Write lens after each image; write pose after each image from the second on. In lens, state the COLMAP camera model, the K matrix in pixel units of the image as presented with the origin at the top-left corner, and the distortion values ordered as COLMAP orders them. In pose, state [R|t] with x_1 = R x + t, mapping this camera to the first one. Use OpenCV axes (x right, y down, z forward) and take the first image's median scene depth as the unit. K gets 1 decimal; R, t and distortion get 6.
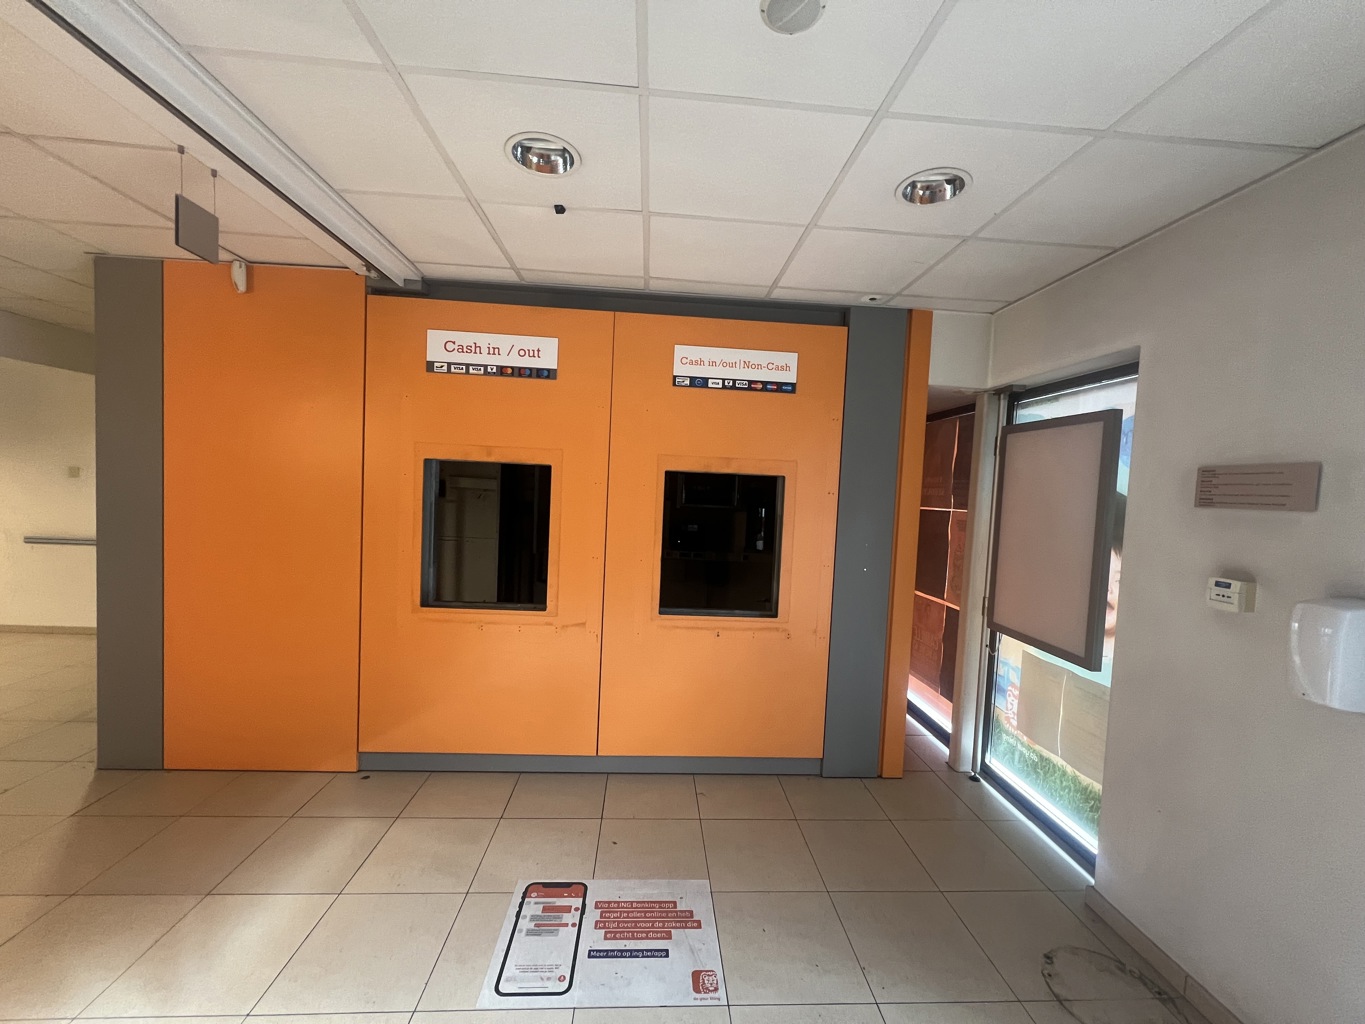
lens RADIAL K [[542.9, 0, 687.0], [0, 542.9, 514.0], [0, 0, 1]] dist [-0.000049, -0.000011]
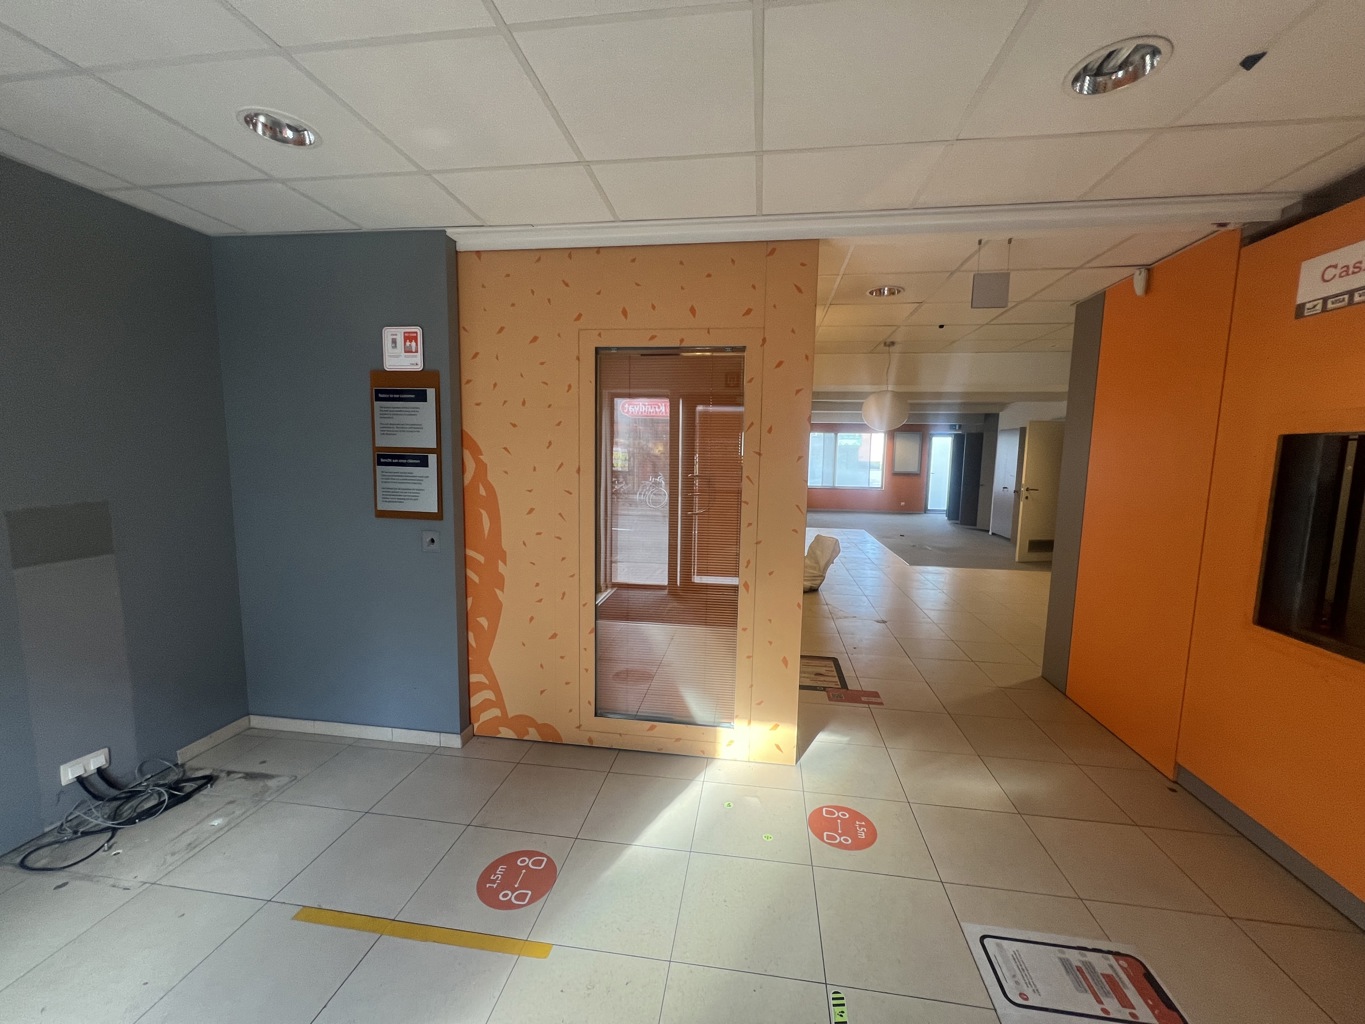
lens RADIAL K [[542.9, 0, 685.0], [0, 542.9, 516.4], [0, 0, 1]] dist [-0.000049, -0.000011]
pose [[-0.204274, 0.066196, -0.976673, 0.467734], [-0.072489, 0.993949, 0.082529, 0.010398], [0.976226, 0.087657, -0.198240, 0.355098]]
